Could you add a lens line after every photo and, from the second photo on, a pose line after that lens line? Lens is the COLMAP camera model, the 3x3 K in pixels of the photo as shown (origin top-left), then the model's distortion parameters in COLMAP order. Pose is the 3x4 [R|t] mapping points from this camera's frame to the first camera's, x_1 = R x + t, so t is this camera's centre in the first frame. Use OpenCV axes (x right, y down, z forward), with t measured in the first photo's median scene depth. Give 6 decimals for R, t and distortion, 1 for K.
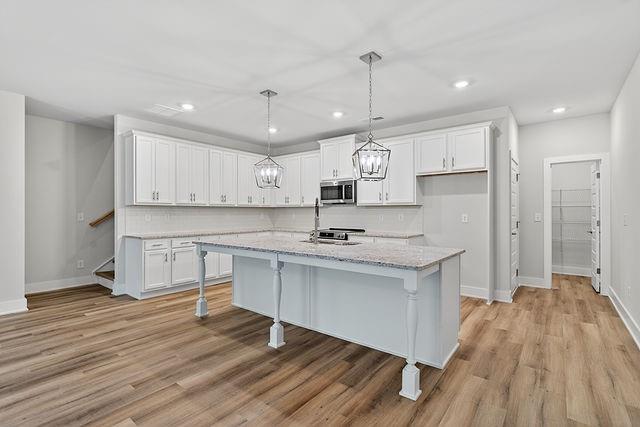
lens RADIAL K [[301.9, 0, 321.7], [0, 301.9, 212.0], [0, 0, 1]] dist [-0.000222, -0.000520]
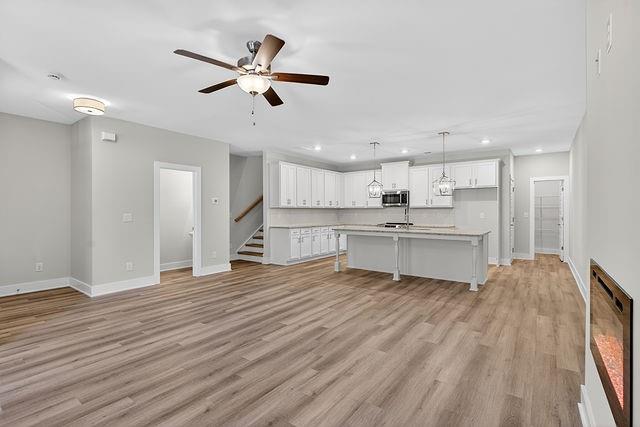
lens RADIAL K [[310.6, 0, 313.9], [0, 310.6, 214.1], [0, 0, 1]] dist [-0.002540, -0.000527]
pose [[0.999609, -0.001412, 0.027932, -0.464350], [0.001149, 0.999955, 0.009457, -0.003555], [-0.027944, -0.009421, 0.999565, -0.626014]]
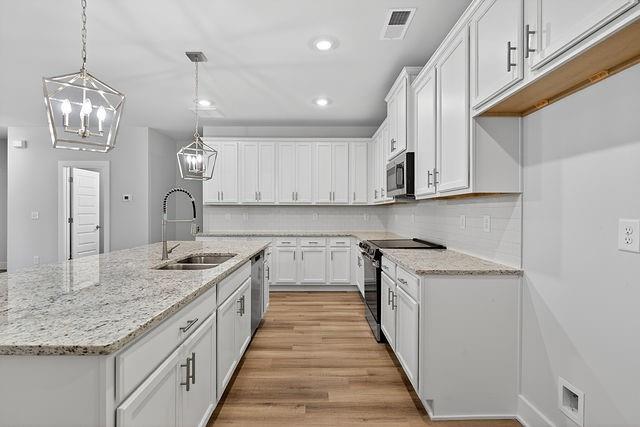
lens RADIAL K [[304.2, 0, 316.6], [0, 304.2, 215.3], [0, 0, 1]] dist [0.002092, -0.000383]
pose [[0.619224, 0.010793, -0.785140, 0.474260], [-0.001237, 0.999918, 0.012770, 0.001047], [0.785213, -0.006936, 0.619187, 0.569604]]
